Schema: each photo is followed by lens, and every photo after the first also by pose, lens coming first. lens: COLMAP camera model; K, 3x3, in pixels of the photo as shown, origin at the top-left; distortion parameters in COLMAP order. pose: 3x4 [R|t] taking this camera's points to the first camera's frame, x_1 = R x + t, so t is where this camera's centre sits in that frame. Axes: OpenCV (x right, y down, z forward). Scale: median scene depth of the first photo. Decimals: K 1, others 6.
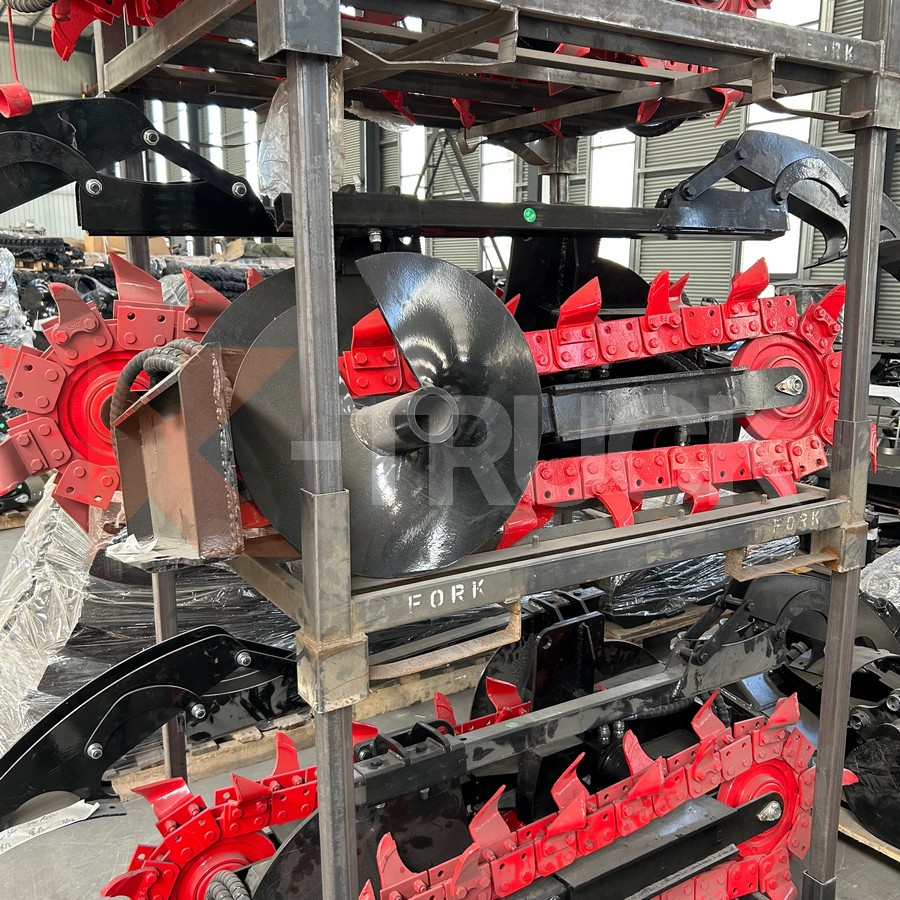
lens RADIAL K [[923.9, 0, 462.6], [0, 923.9, 448.3], [0, 0, 1]] dist [-0.009598, 0.027310]
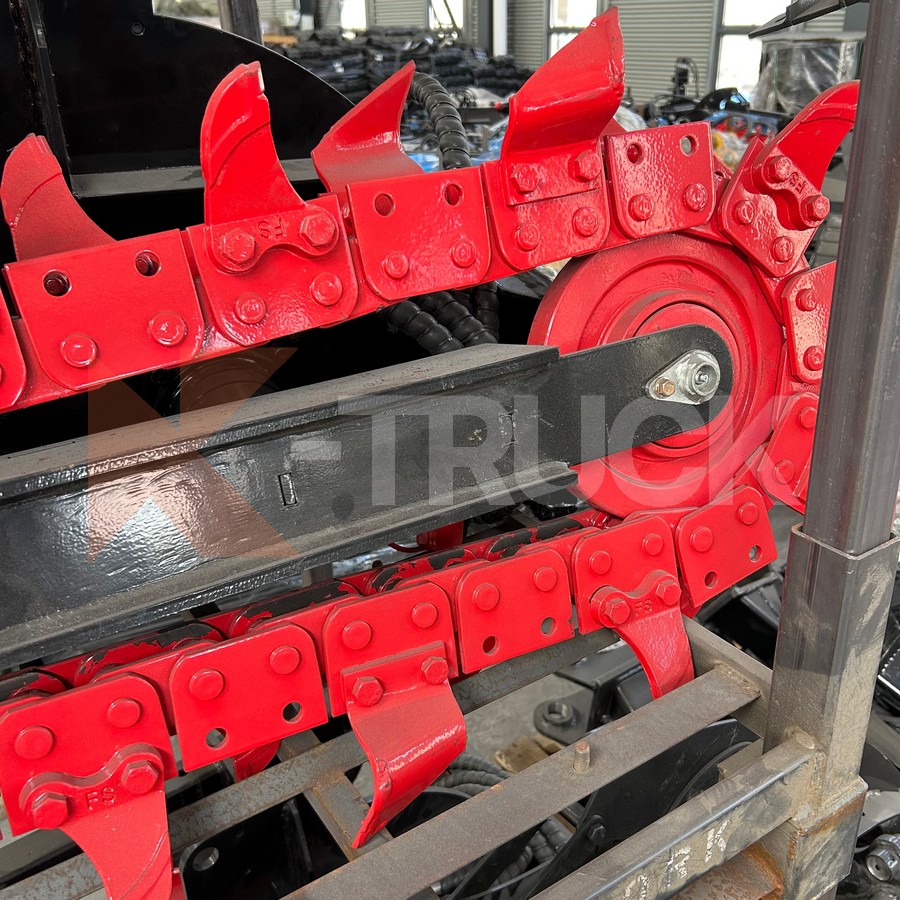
lens RADIAL K [[917.4, 0, 481.9], [0, 917.4, 452.0], [0, 0, 1]] dist [0.059262, -0.117342]
pose [[0.998757, -0.034605, 0.035882, 0.256388], [0.025034, 0.970627, 0.239284, -0.130537], [-0.043109, -0.238089, 0.970286, 0.630213]]
